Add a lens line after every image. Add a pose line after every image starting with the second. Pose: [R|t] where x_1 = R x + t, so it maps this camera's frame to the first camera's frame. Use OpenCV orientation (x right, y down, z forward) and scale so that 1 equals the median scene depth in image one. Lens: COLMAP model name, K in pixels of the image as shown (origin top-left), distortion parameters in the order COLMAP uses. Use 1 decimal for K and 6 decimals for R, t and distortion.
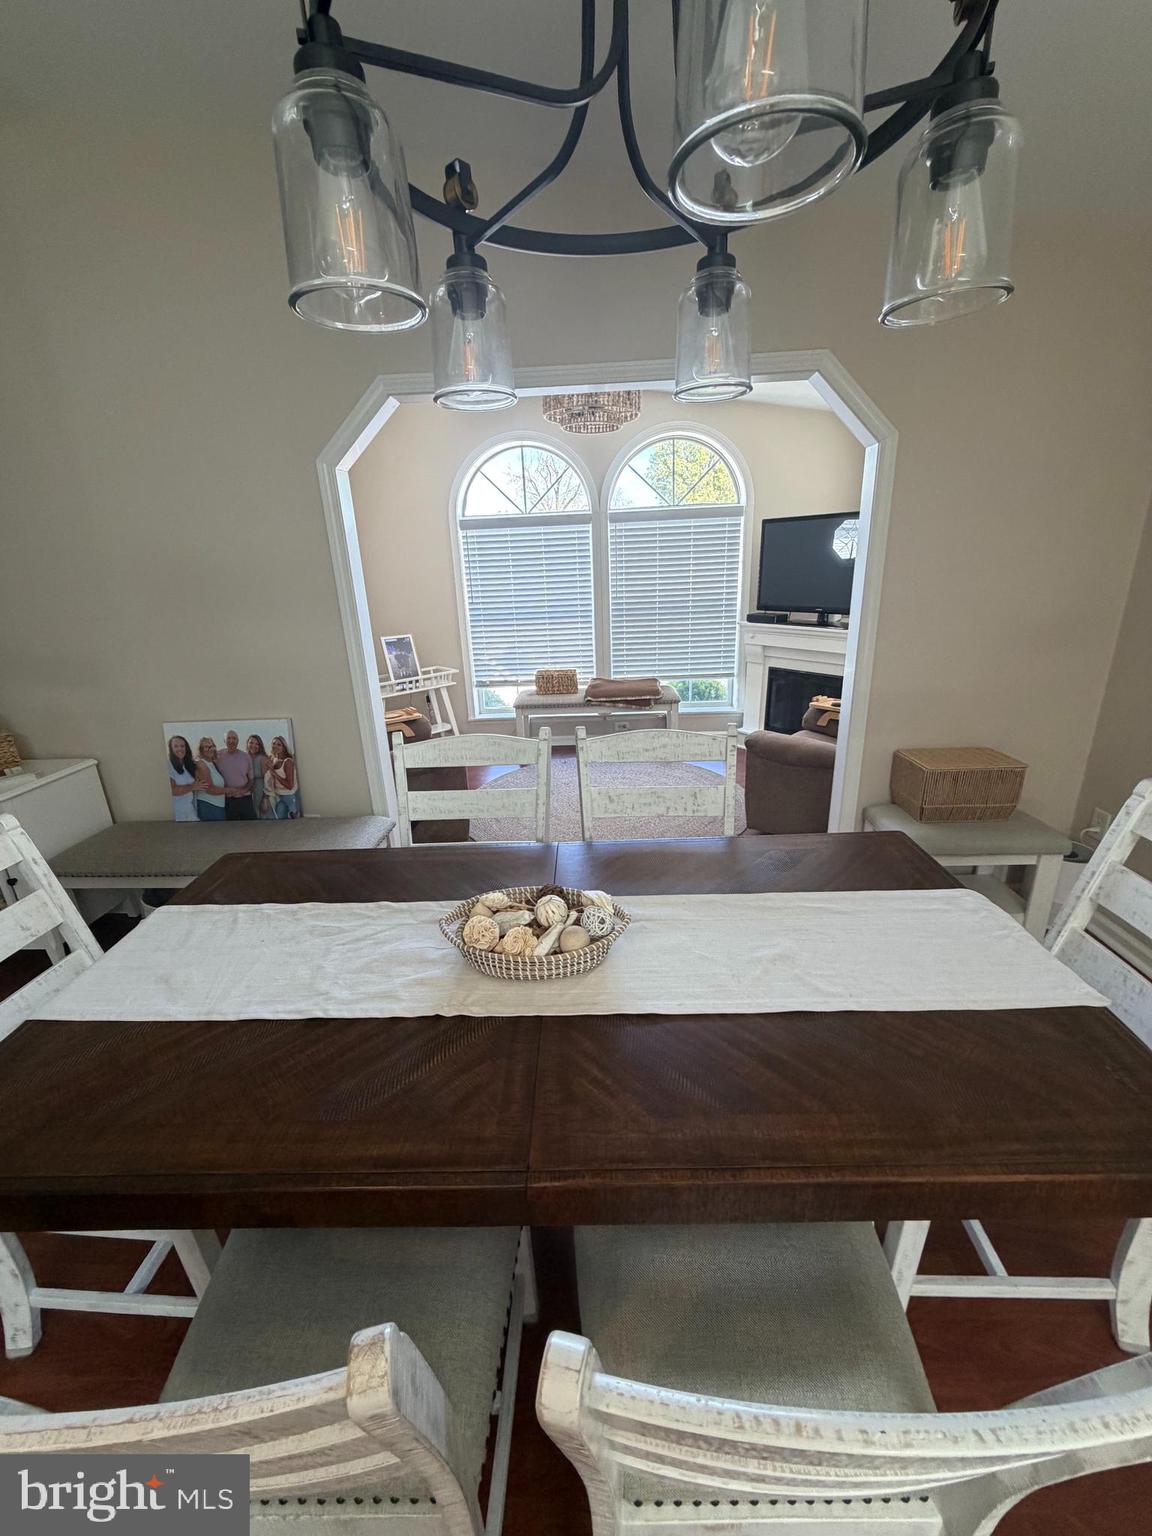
lens RADIAL K [[612.6, 0, 576.0], [0, 612.6, 768.0], [0, 0, 1]] dist [-0.008665, 0.004219]
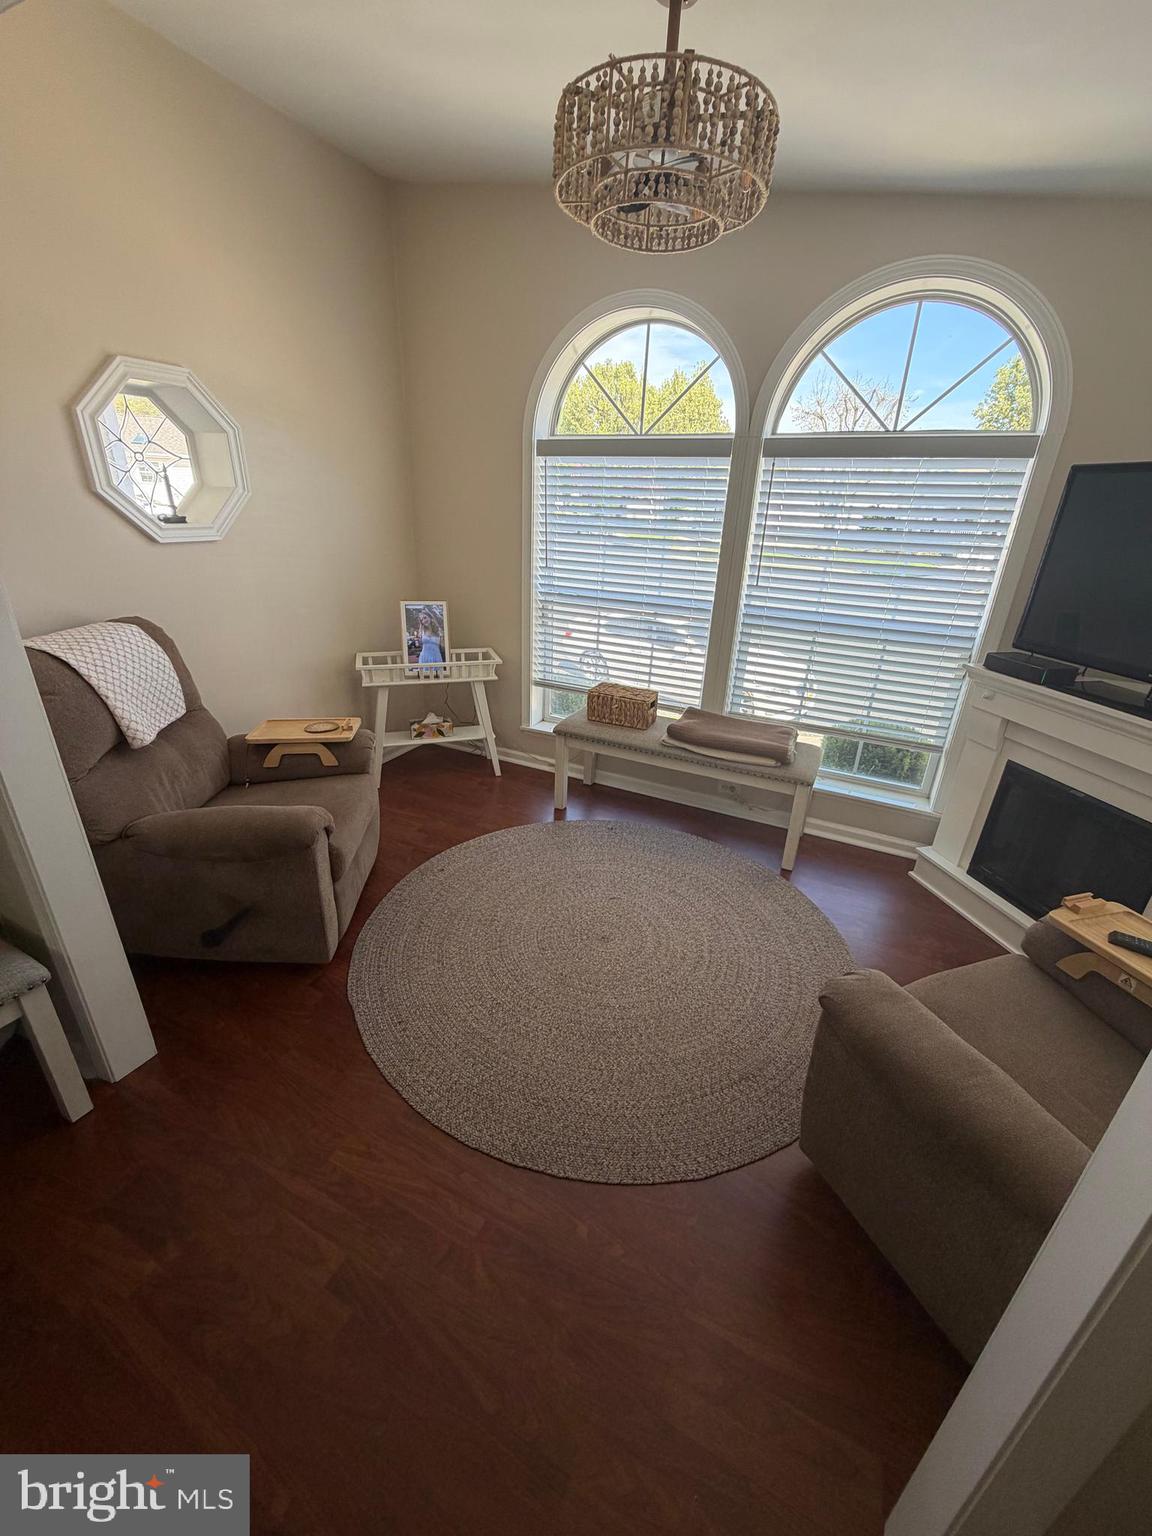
lens RADIAL K [[612.6, 0, 576.0], [0, 612.6, 768.0], [0, 0, 1]] dist [-0.008665, 0.004219]
pose [[0.907320, 0.231595, -0.350905, 0.165621], [-0.203553, 0.972245, 0.115354, -0.143009], [0.367881, -0.033235, 0.929279, 0.382373]]
